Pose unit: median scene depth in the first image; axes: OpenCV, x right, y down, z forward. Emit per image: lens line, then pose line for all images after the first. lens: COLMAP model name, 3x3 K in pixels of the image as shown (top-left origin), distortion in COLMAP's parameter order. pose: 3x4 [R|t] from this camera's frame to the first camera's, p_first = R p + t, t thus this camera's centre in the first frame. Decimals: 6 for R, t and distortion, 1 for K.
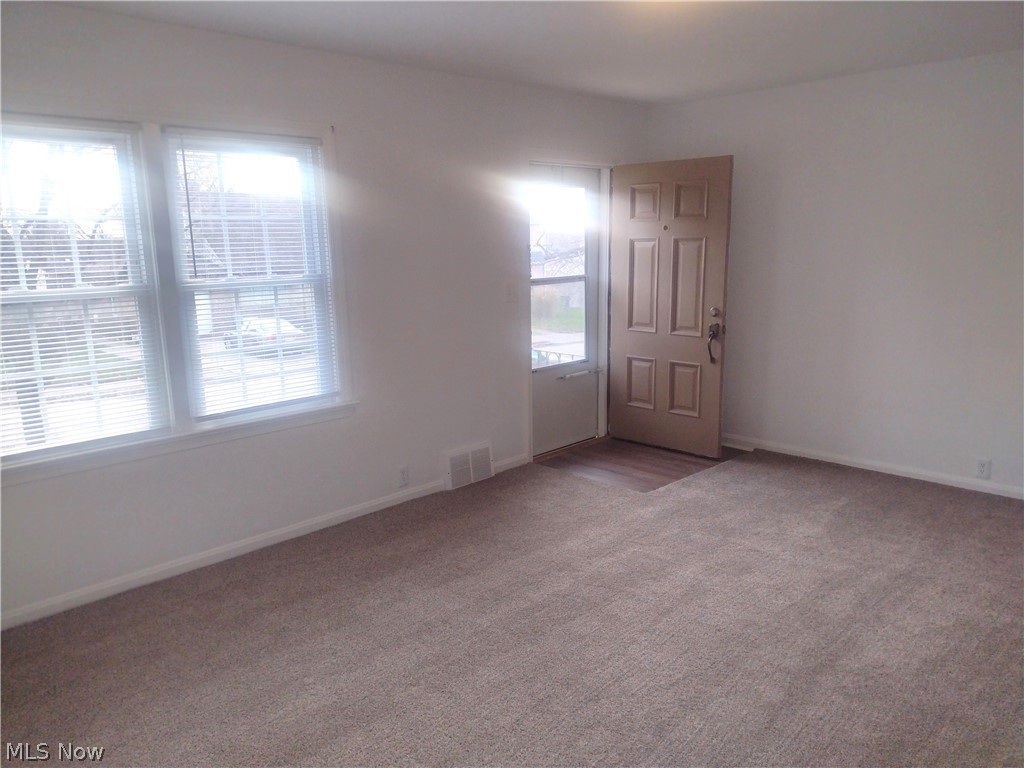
lens RADIAL K [[752.5, 0, 512.0], [0, 752.5, 384.0], [0, 0, 1]] dist [0.063055, -0.081202]
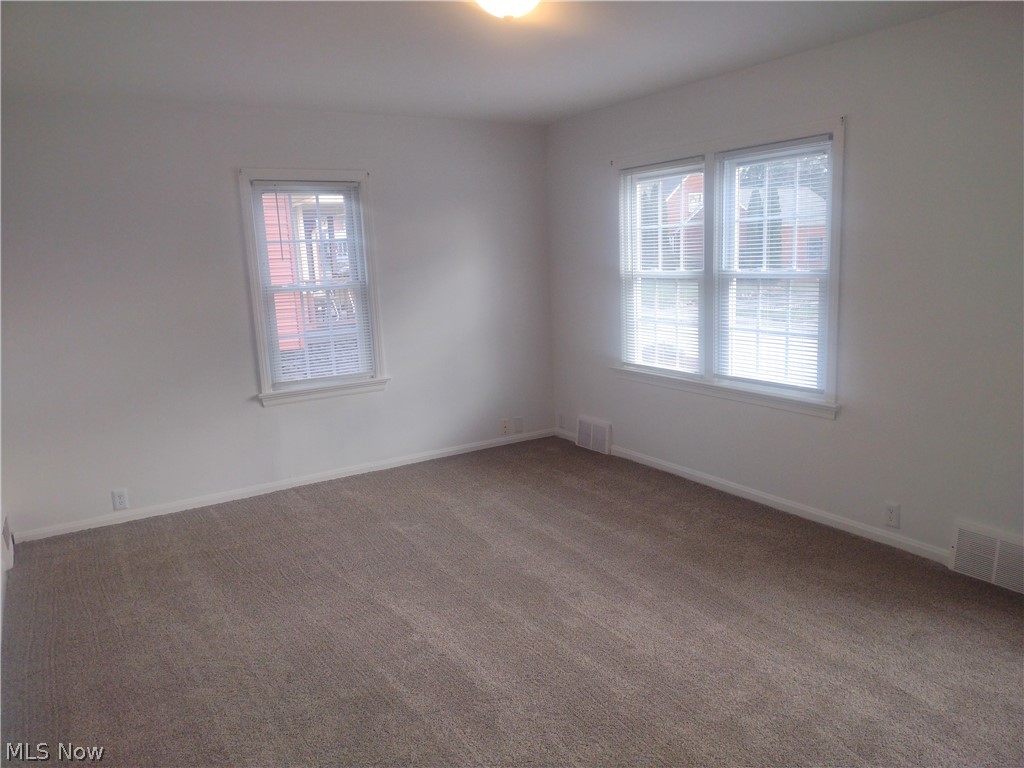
lens RADIAL K [[752.5, 0, 512.0], [0, 752.5, 384.0], [0, 0, 1]] dist [0.063055, -0.081202]
pose [[-0.223176, 0.194866, -0.955102, 0.835809], [-0.149022, 0.961476, 0.230988, -0.172111], [0.963320, 0.193882, -0.185539, 0.825347]]
